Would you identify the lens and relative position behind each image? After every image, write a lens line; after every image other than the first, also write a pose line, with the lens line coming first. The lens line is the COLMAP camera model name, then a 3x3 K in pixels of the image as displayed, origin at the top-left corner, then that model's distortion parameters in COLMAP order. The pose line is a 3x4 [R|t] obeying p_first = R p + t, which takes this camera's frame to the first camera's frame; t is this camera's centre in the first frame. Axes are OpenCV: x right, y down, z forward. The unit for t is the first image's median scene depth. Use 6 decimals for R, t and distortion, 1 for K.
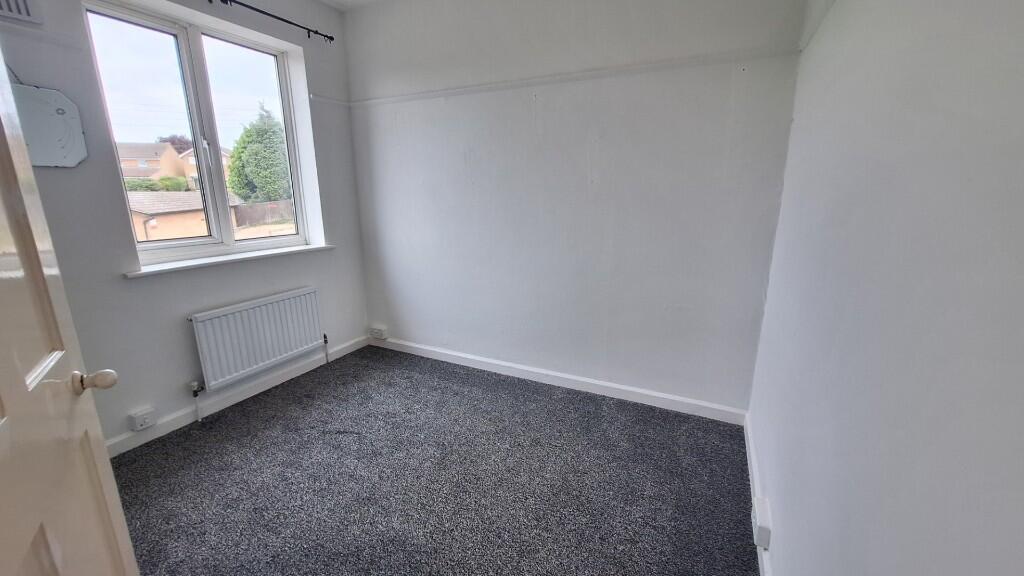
lens RADIAL K [[402.5, 0, 512.0], [0, 402.5, 288.0], [0, 0, 1]] dist [0.000772, -0.000112]
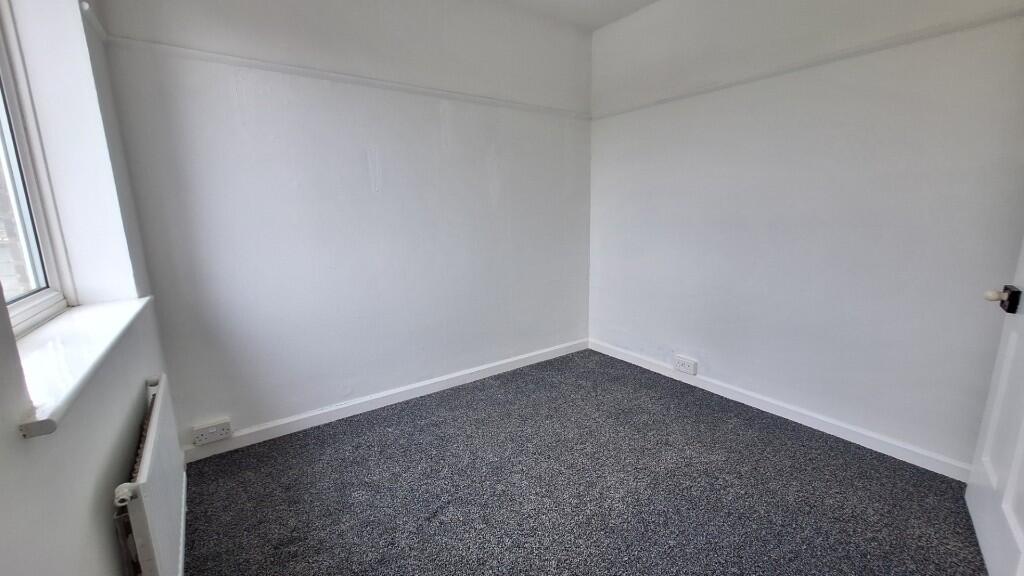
lens RADIAL K [[417.8, 0, 498.8], [0, 417.8, 286.4], [0, 0, 1]] dist [0.000211, 0.000056]
pose [[0.482687, -0.172709, 0.858595, -0.724580], [0.208649, 0.974812, 0.078788, -0.070468], [-0.850576, 0.141115, 0.506564, 0.333978]]
